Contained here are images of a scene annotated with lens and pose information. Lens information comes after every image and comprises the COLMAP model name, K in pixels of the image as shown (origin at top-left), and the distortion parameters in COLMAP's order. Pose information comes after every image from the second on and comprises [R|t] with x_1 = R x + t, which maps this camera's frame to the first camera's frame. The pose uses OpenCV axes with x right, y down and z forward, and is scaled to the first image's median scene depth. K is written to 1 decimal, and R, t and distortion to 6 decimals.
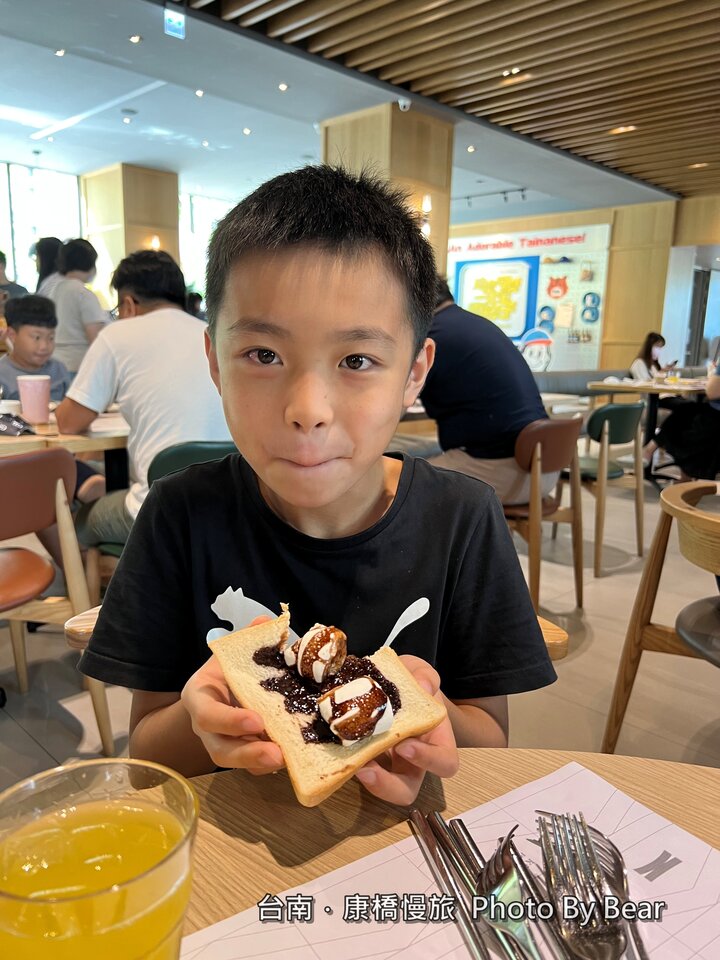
lens RADIAL K [[735.5, 0, 360.0], [0, 735.5, 480.0], [0, 0, 1]] dist [0.047129, -0.051425]
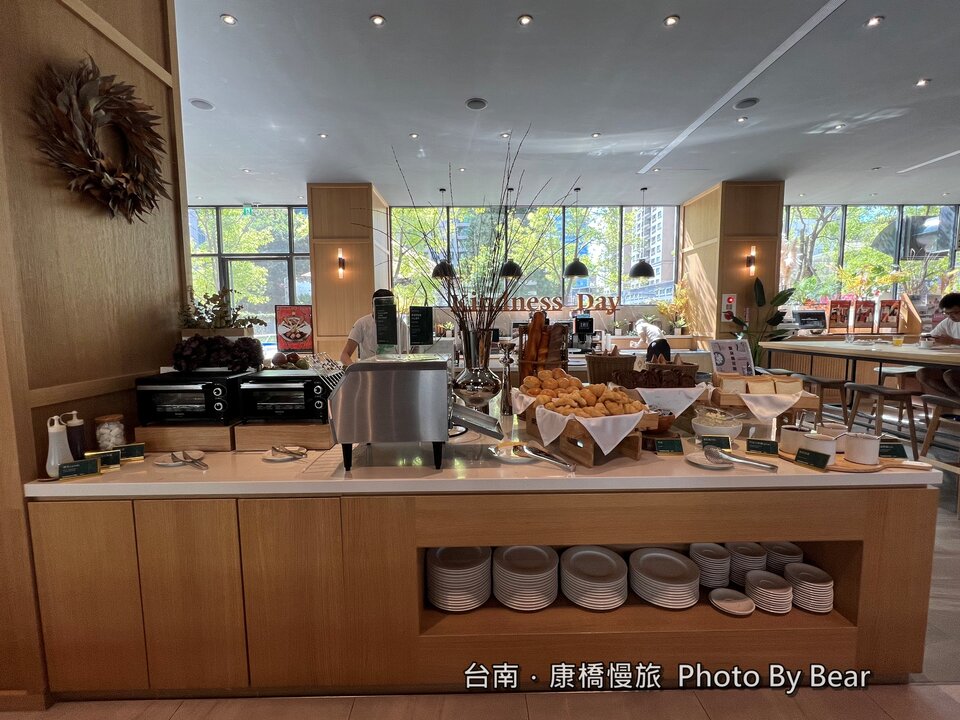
lens RADIAL K [[425.5, 0, 480.0], [0, 425.5, 360.0], [0, 0, 1]] dist [-0.000423, -0.000295]
pose [[0.715797, 0.031335, -0.697605, -0.199175], [-0.100674, 0.993187, -0.058687, -0.149932], [0.691013, 0.112238, 0.714075, 0.515111]]
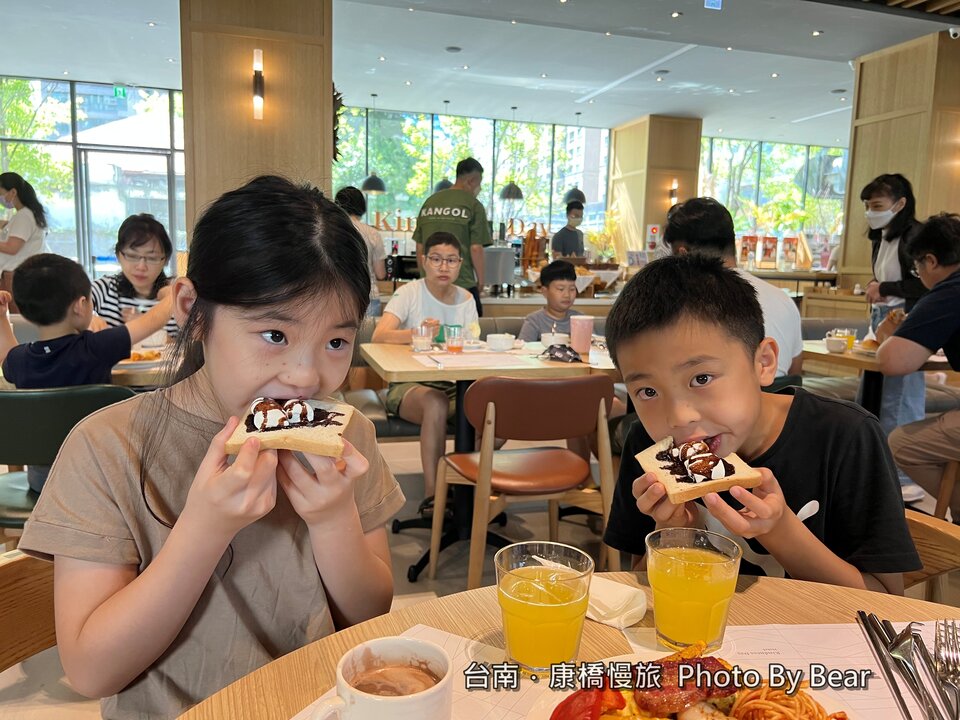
lens RADIAL K [[735.5, 0, 480.0], [0, 735.5, 360.0], [0, 0, 1]] dist [0.047129, -0.051425]
pose [[0.875995, 0.060684, -0.478488, 0.006815], [-0.090886, 0.995050, -0.040194, 0.001009], [0.473680, 0.078697, 0.877174, -0.073083]]
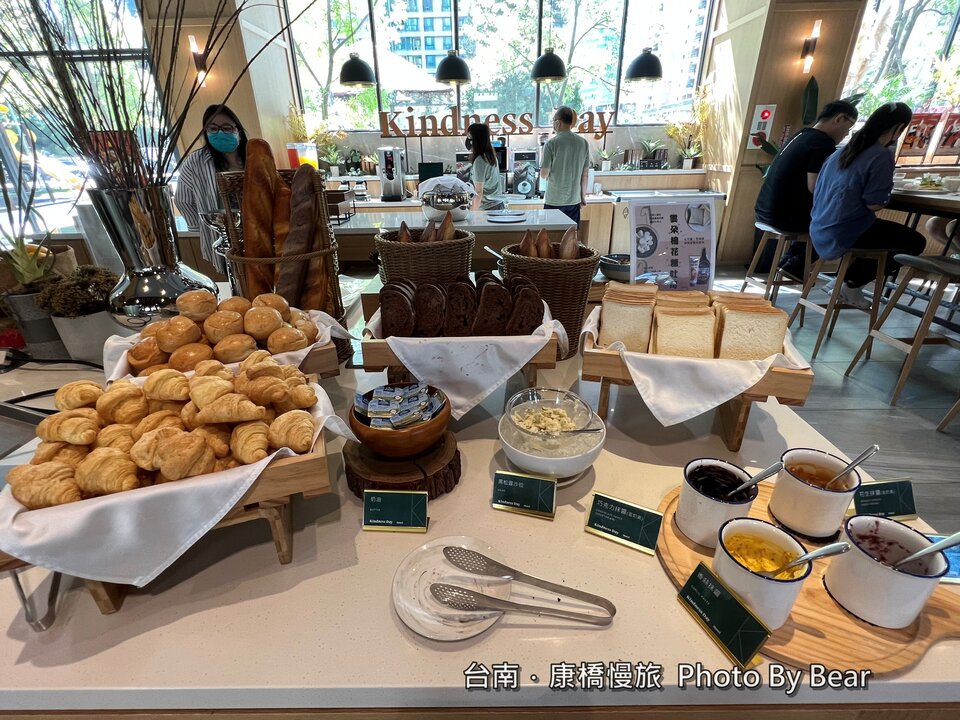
lens RADIAL K [[446.3, 0, 480.0], [0, 446.3, 360.0], [0, 0, 1]] dist [-0.003650, 0.000114]
pose [[0.700546, 0.268852, -0.661025, -0.216802], [-0.092386, 0.952689, 0.289568, -0.189138], [0.707601, -0.141786, 0.692240, 0.709651]]
